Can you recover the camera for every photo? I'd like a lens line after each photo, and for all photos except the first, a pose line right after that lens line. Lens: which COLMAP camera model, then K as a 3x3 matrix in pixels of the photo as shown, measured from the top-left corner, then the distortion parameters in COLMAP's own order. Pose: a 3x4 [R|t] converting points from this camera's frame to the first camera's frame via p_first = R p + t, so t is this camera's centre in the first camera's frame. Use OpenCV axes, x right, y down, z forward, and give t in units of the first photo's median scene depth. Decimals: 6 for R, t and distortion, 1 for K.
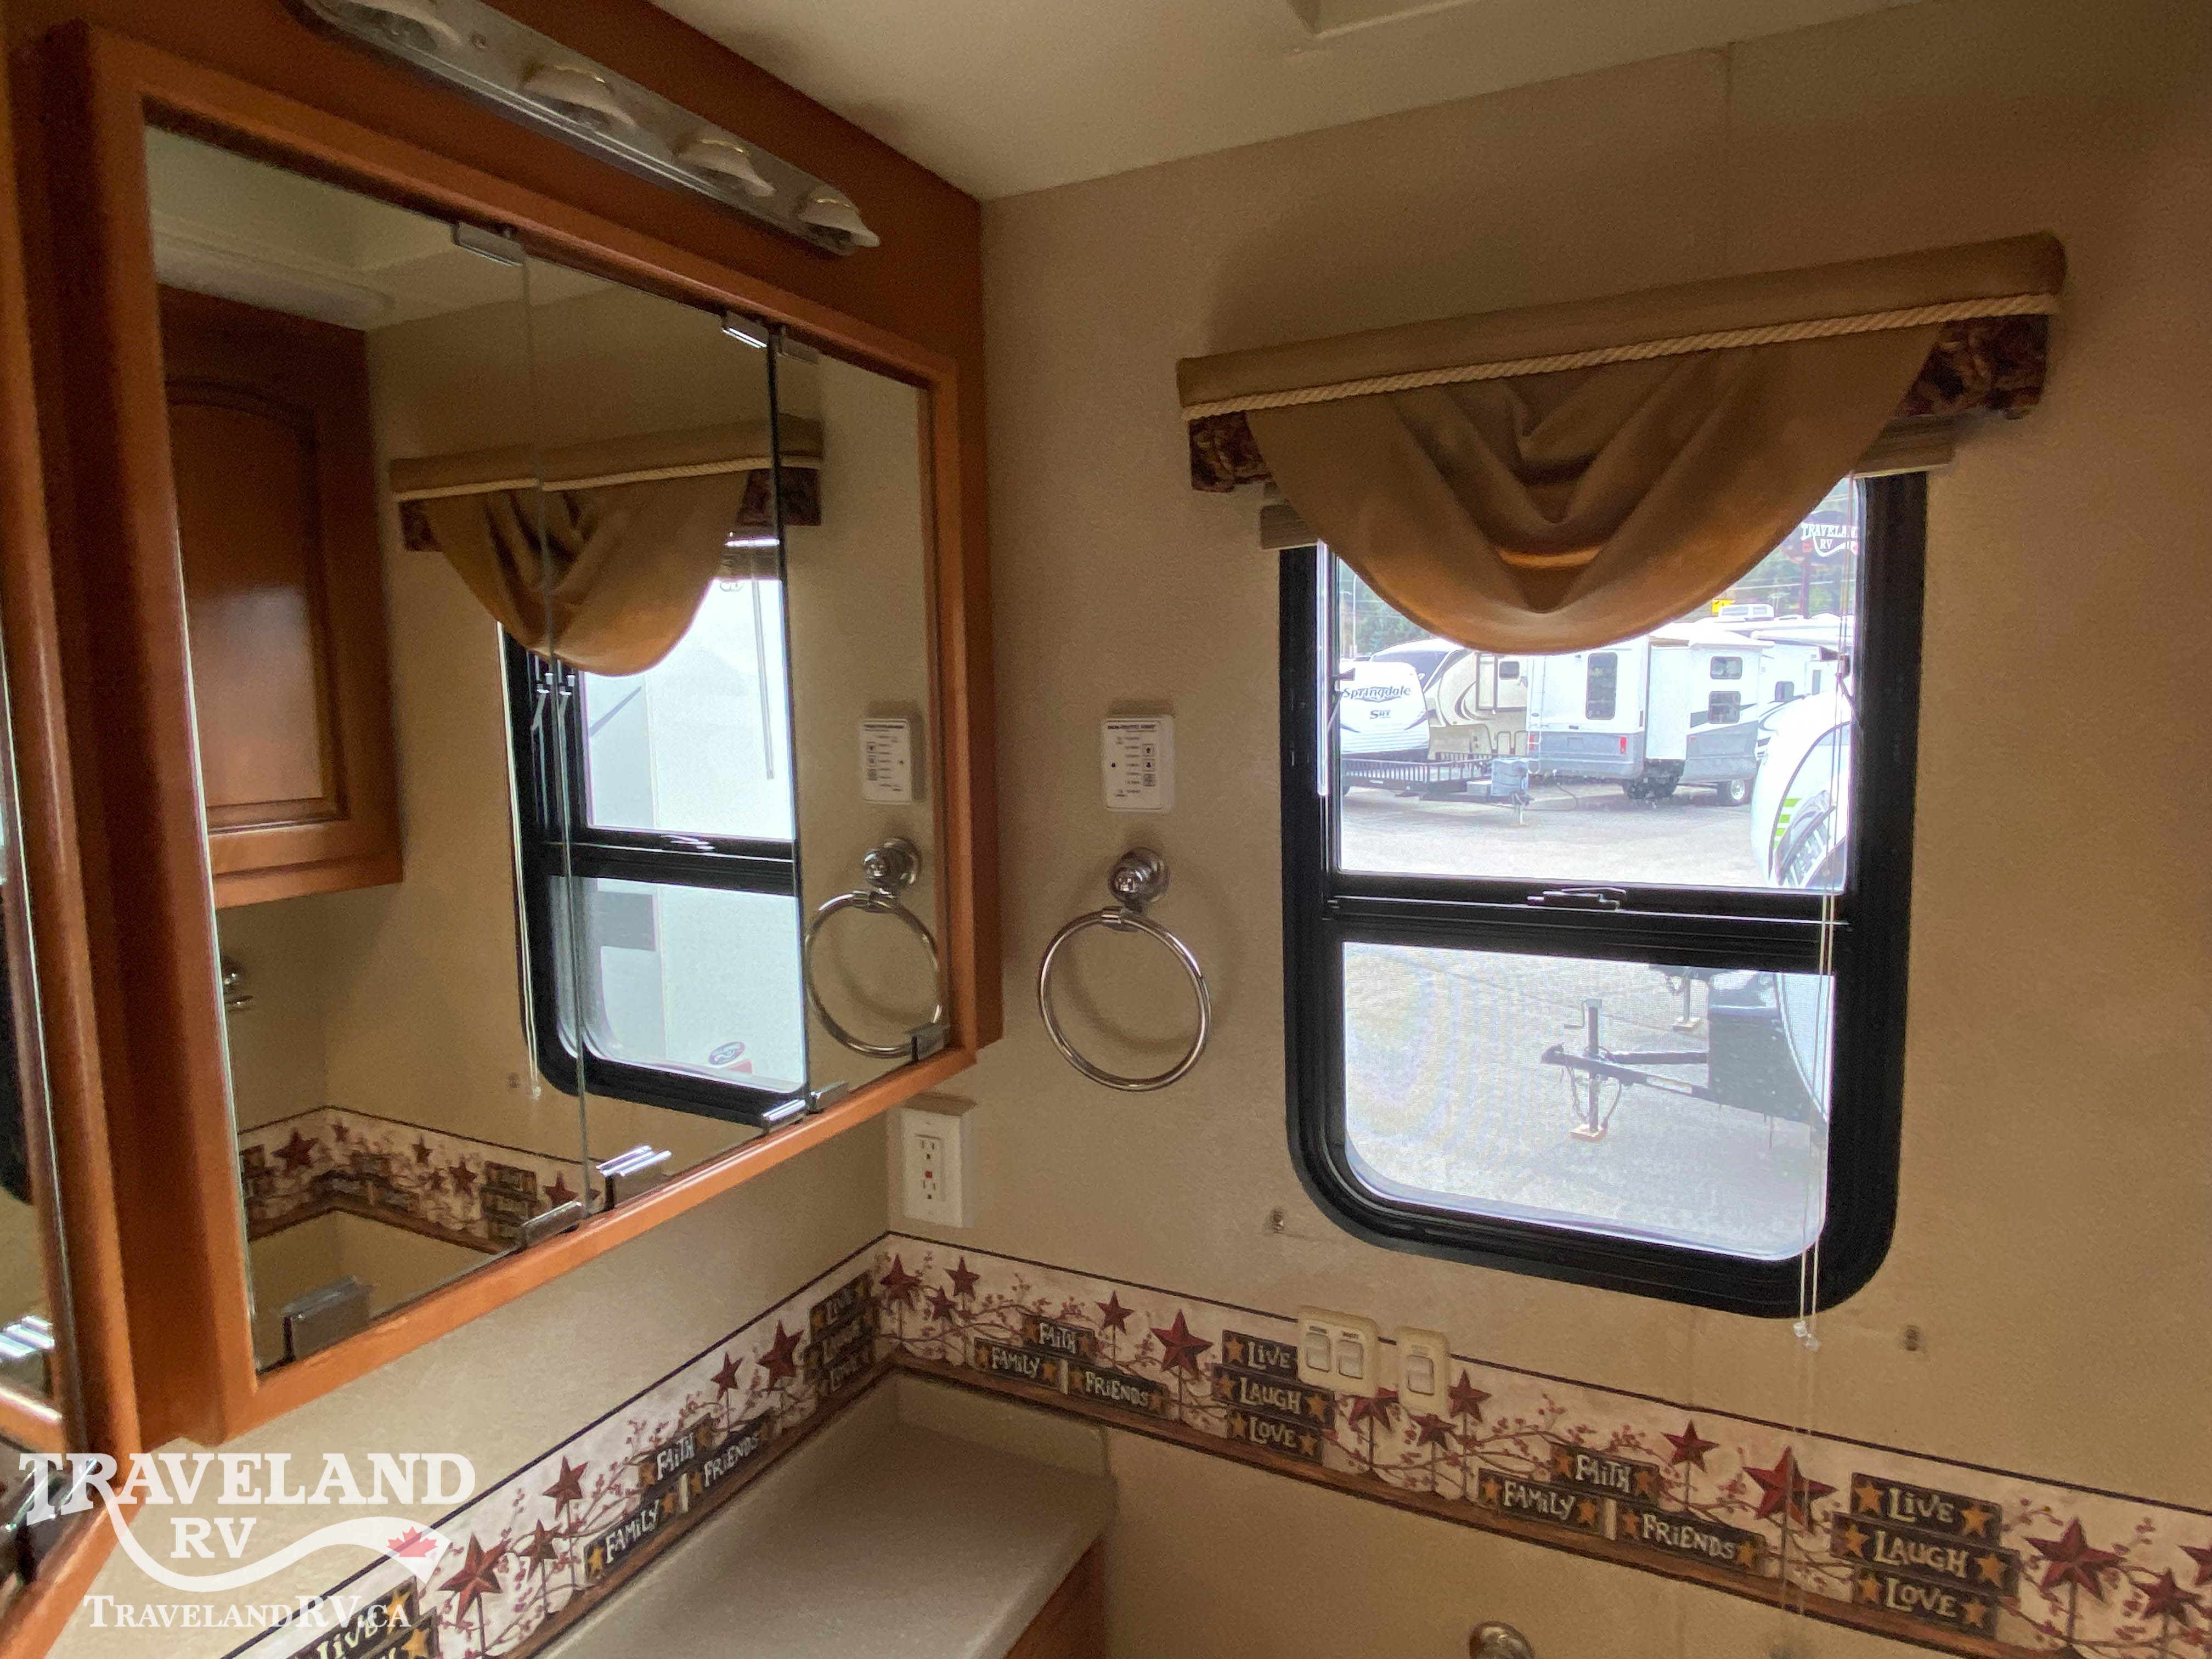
lens RADIAL K [[1293.7, 0, 1101.5], [0, 1293.7, 833.8], [0, 0, 1]] dist [0.042315, -0.041626]
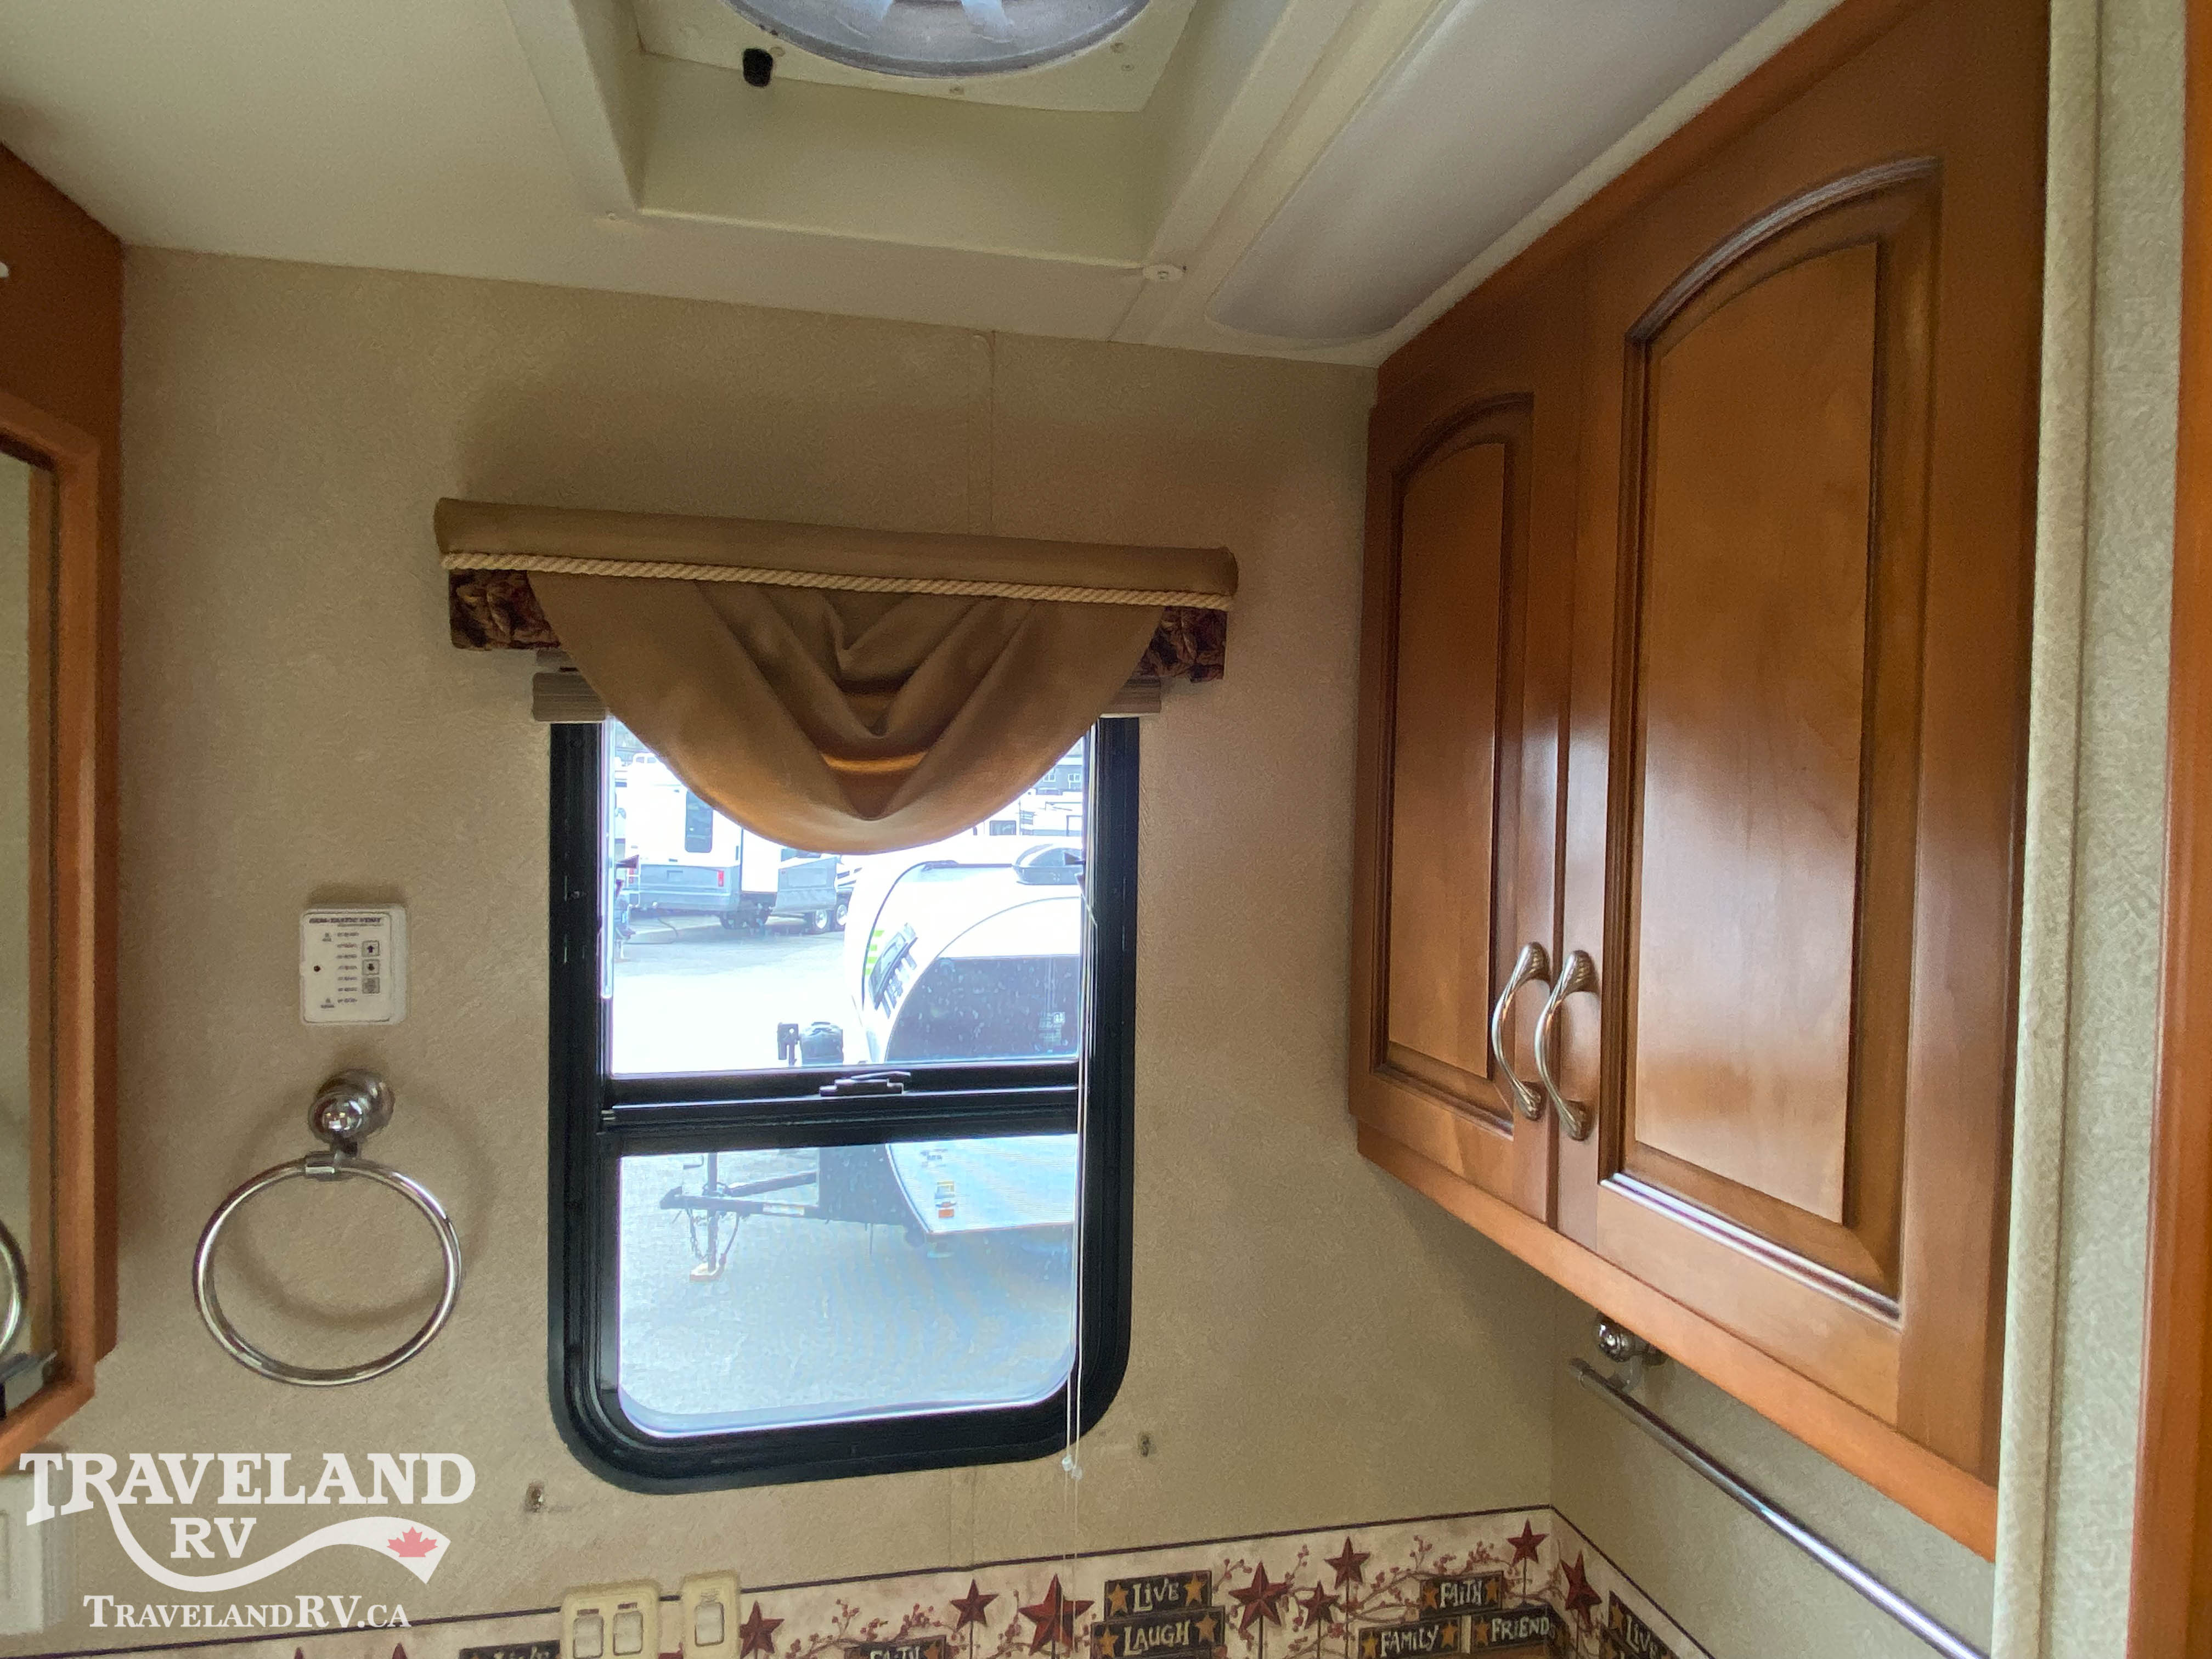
lens RADIAL K [[1293.7, 0, 1108.3], [0, 1293.7, 847.9], [0, 0, 1]] dist [0.042315, -0.041626]
pose [[0.773375, 0.017415, 0.633709, -0.135471], [0.036744, 0.996711, -0.072233, -0.055100], [-0.632883, 0.079148, 0.770192, 0.074009]]
